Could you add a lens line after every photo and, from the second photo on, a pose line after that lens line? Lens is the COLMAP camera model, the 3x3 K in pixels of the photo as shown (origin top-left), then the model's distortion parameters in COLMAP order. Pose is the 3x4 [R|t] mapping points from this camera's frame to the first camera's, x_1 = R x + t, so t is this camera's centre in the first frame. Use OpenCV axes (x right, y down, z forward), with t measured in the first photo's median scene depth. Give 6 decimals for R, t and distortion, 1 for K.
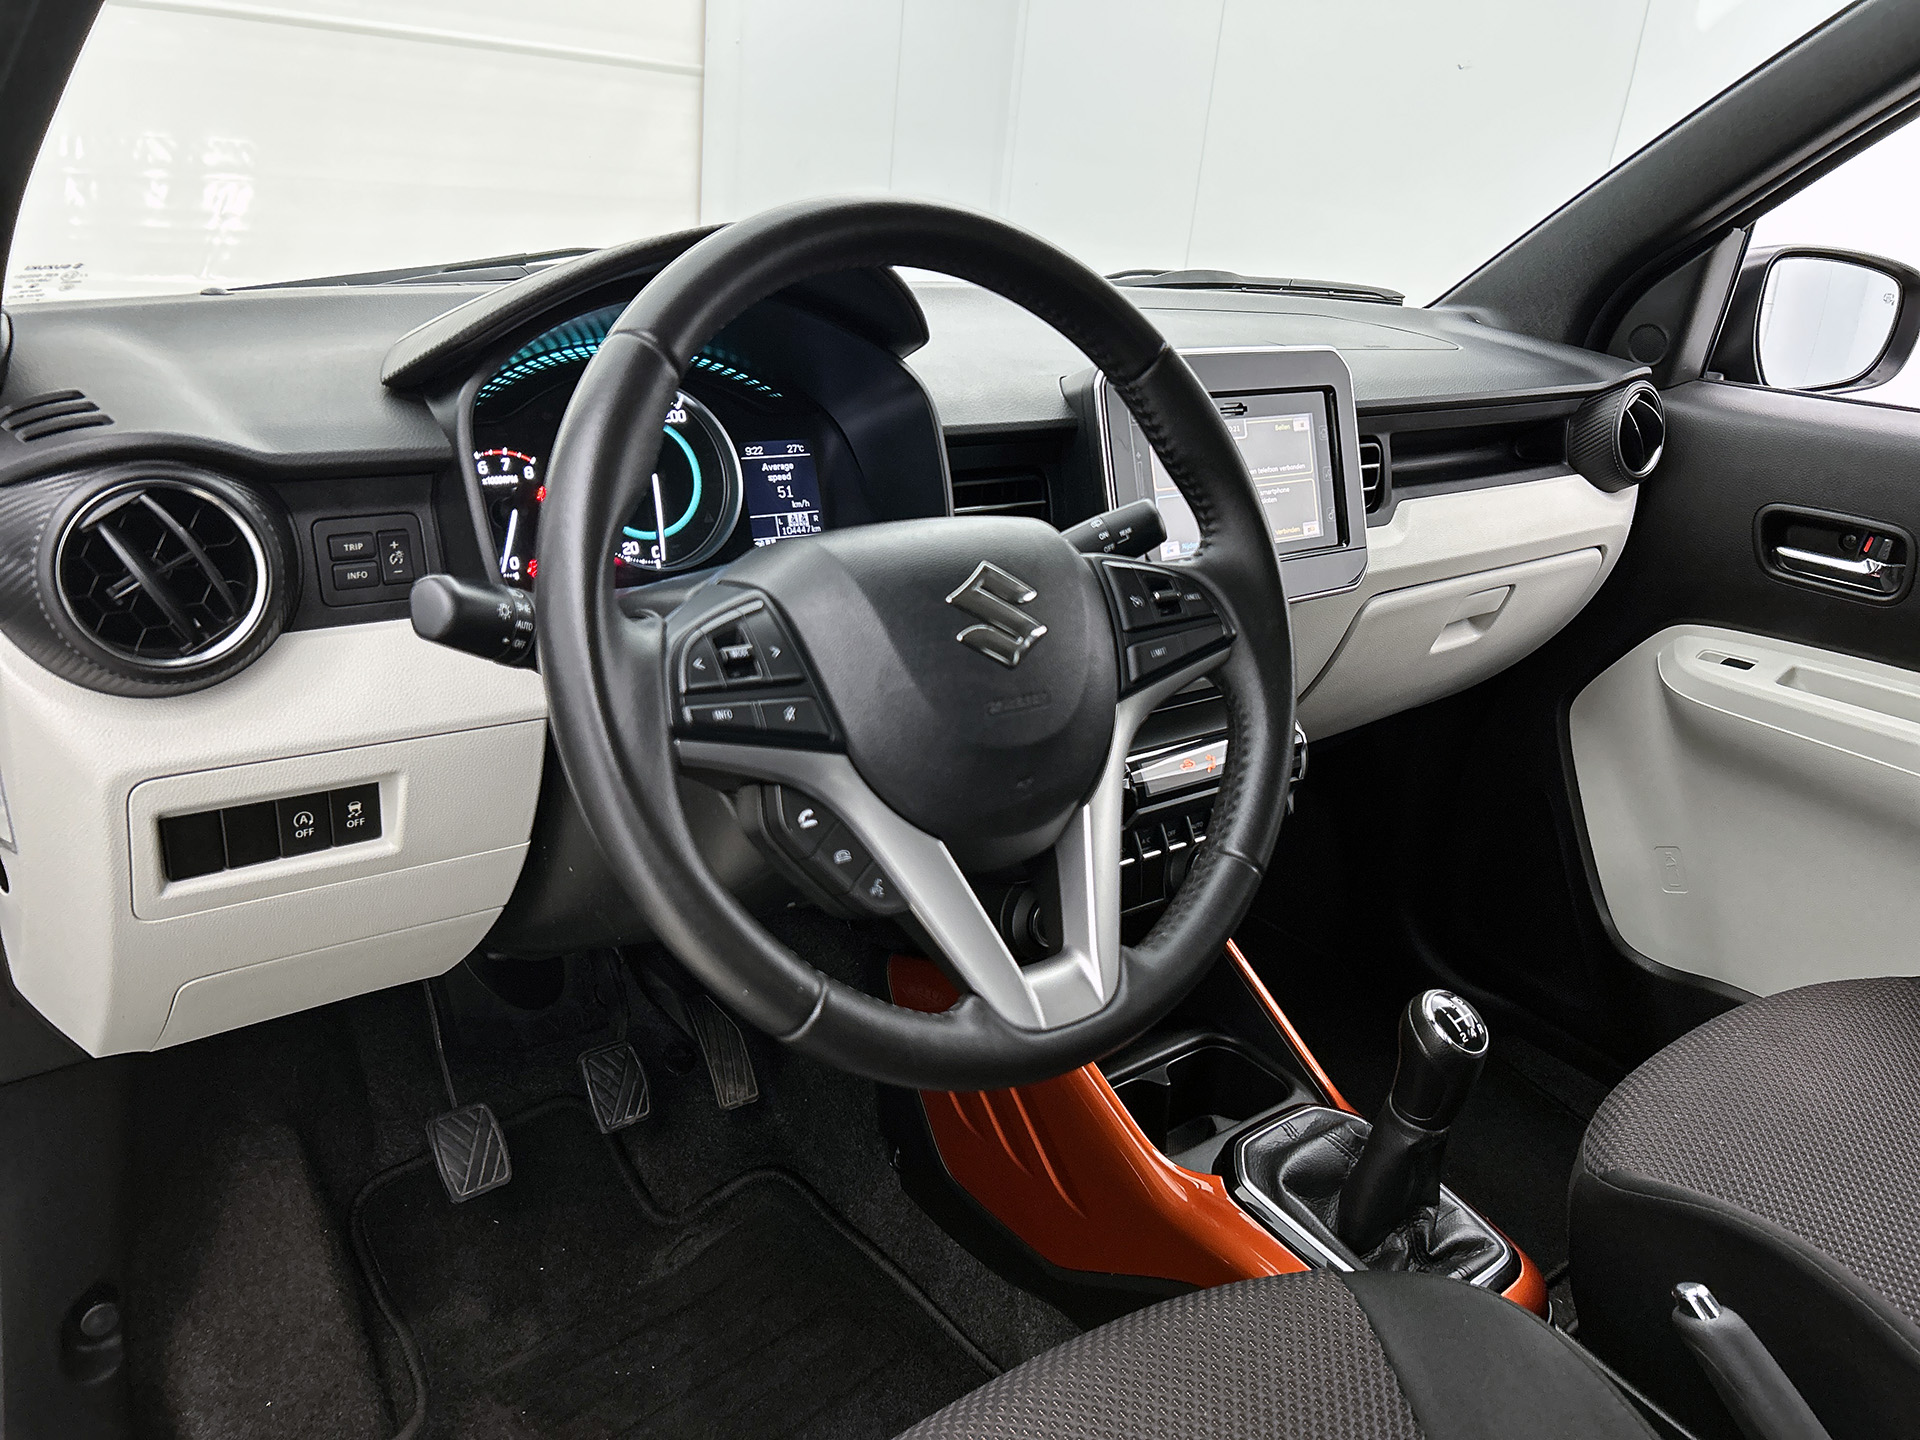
lens RADIAL K [[1482.7, 0, 991.6], [0, 1482.7, 690.0], [0, 0, 1]] dist [0.016635, -0.011743]
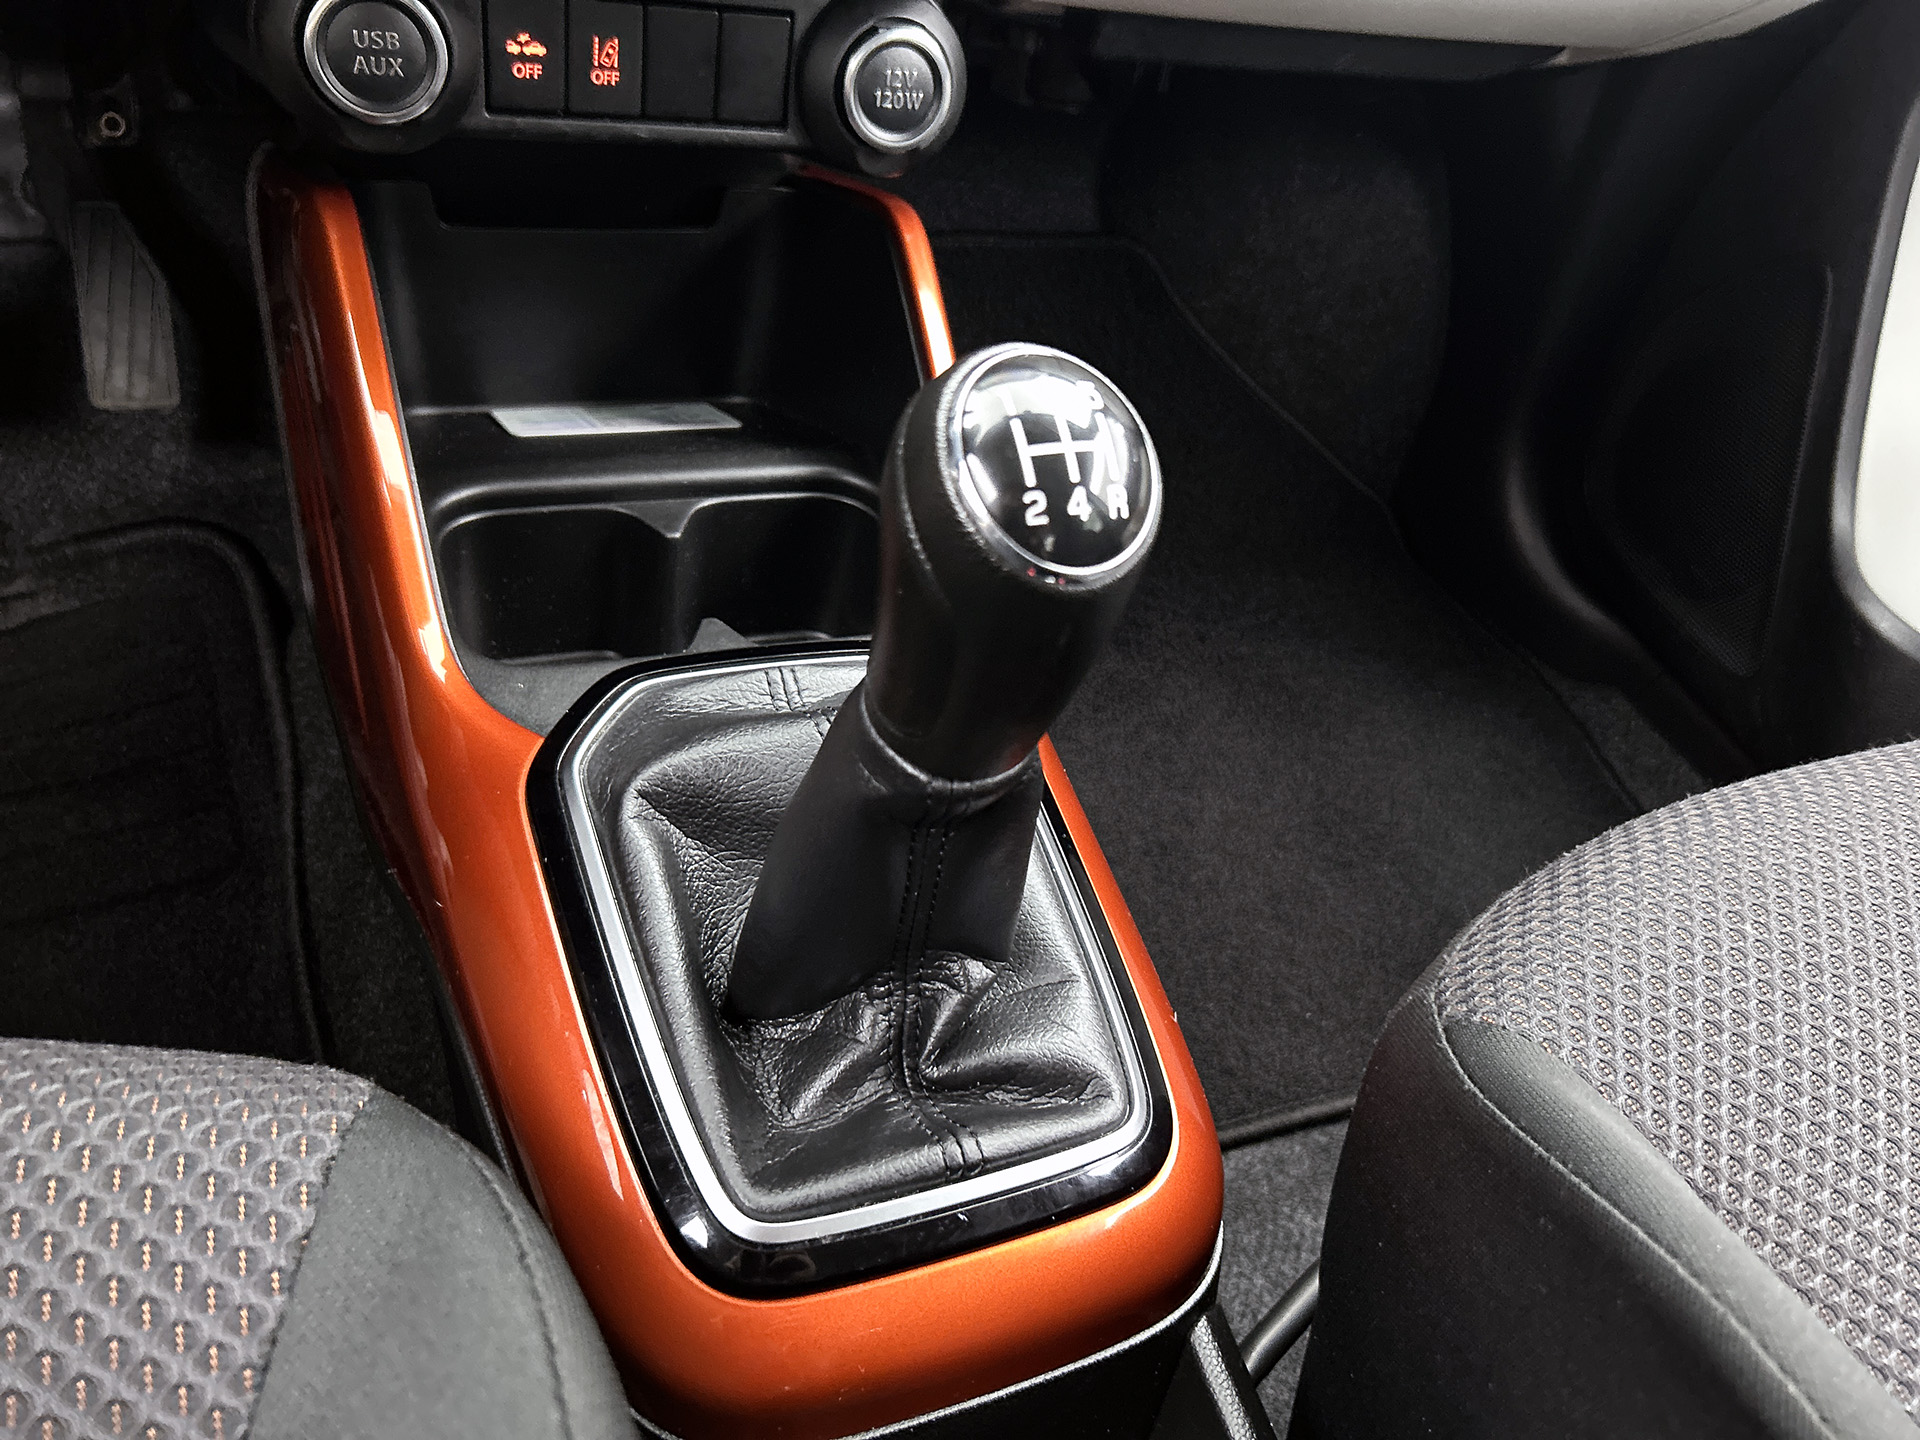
lens RADIAL K [[1482.7, 0, 975.2], [0, 1482.7, 726.1], [0, 0, 1]] dist [0.016635, -0.011743]
pose [[0.950989, 0.280546, -0.130051, 0.353234], [-0.220277, 0.909782, 0.351817, 0.172931], [0.217019, -0.305927, 0.926991, 0.722361]]
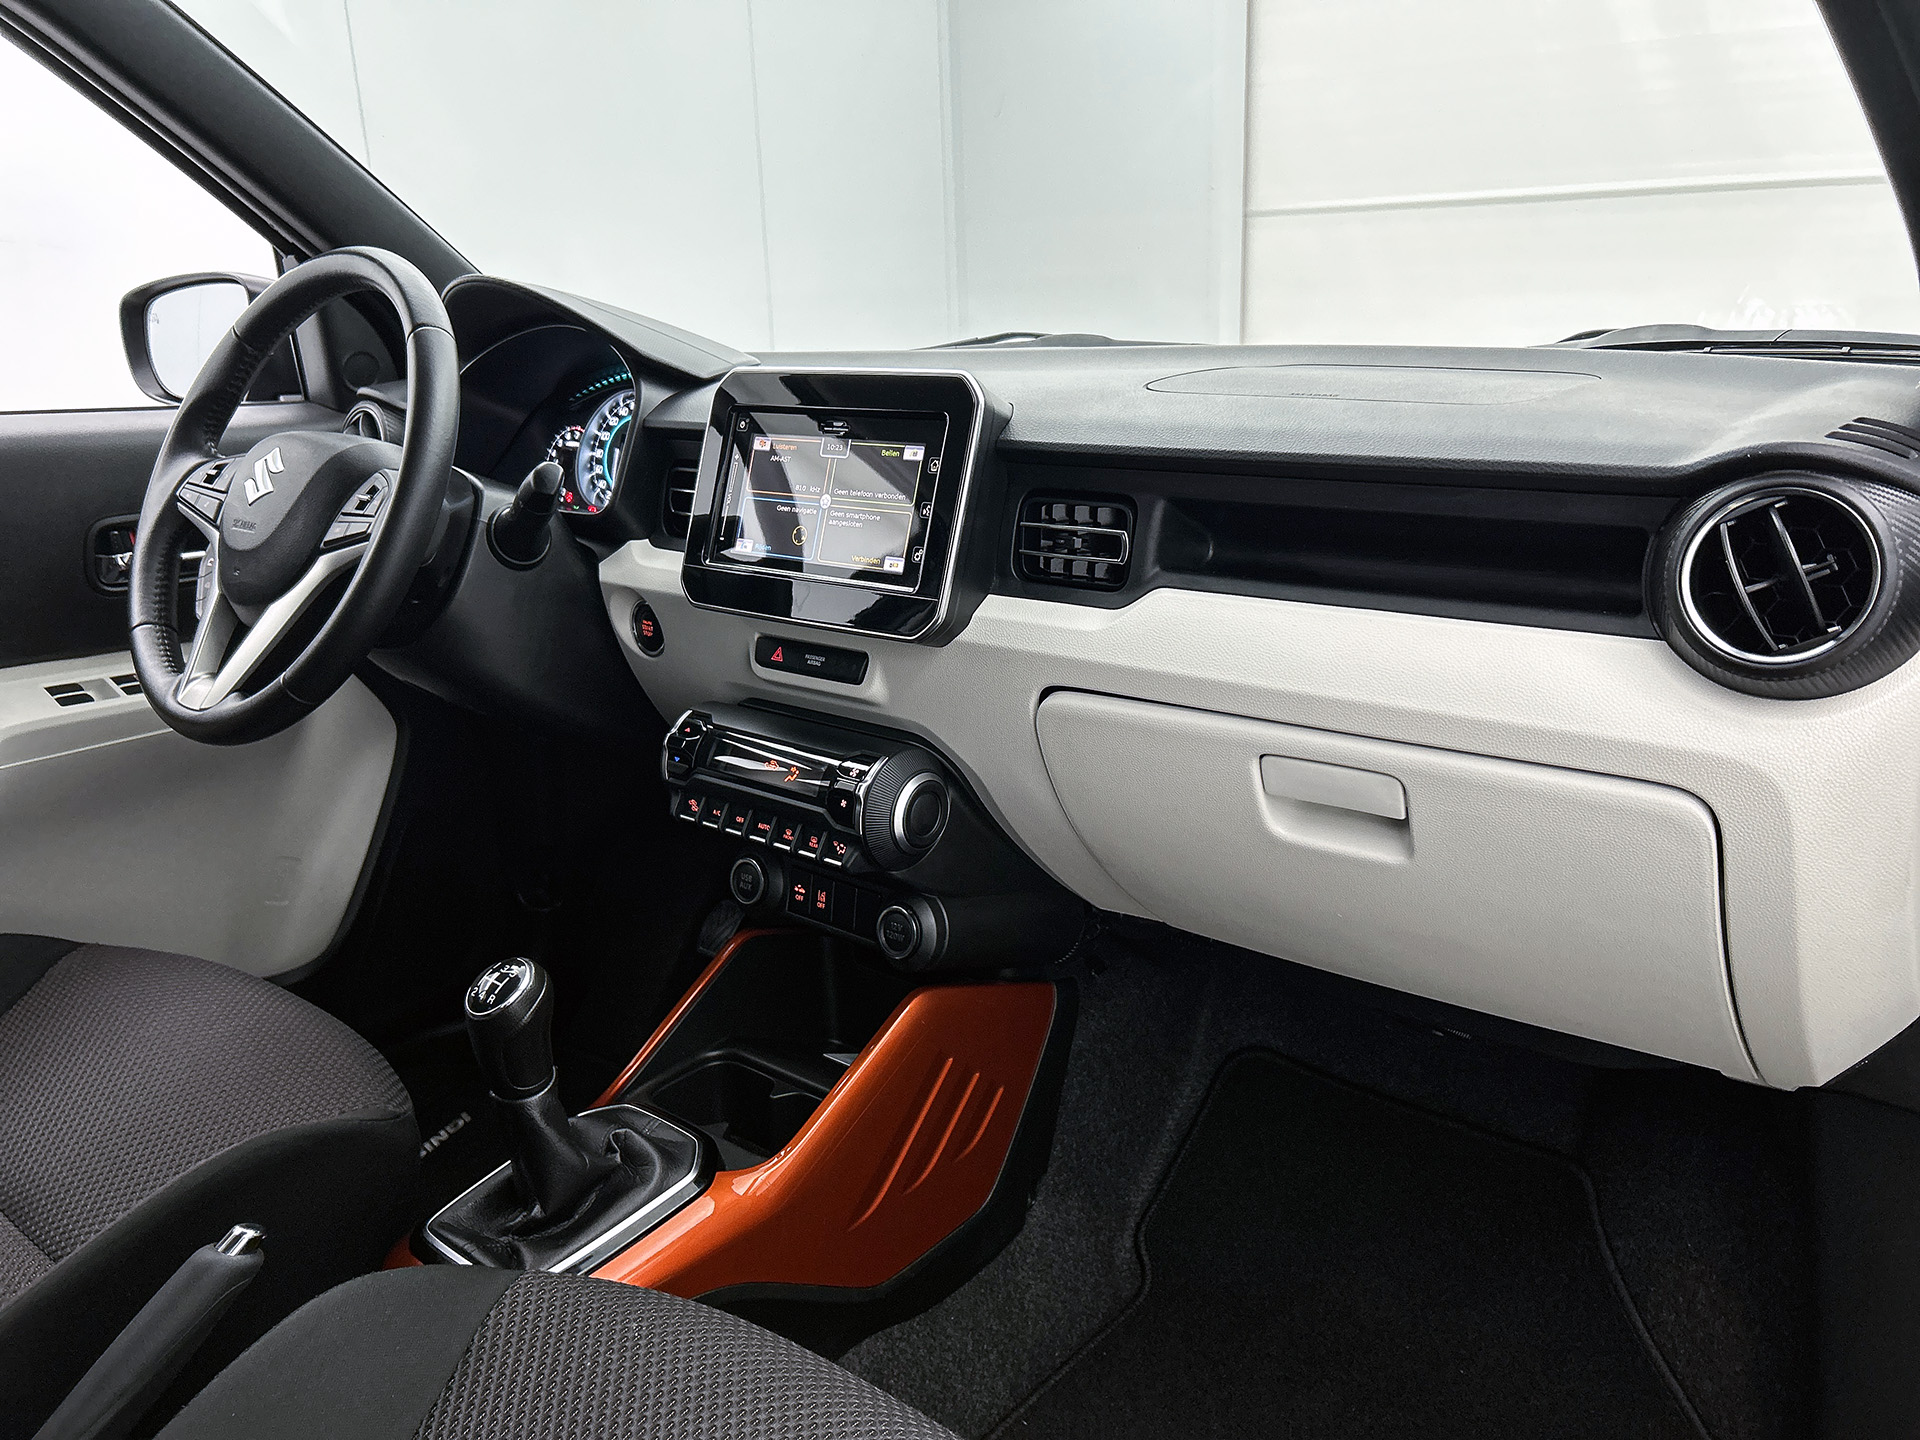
lens RADIAL K [[1482.7, 0, 955.1], [0, 1482.7, 701.4], [0, 0, 1]] dist [0.016635, -0.011743]
pose [[0.188157, 0.174580, -0.966498, 1.338399], [-0.299898, 0.947288, 0.112726, -0.170444], [0.935231, 0.268641, 0.230595, 1.009801]]
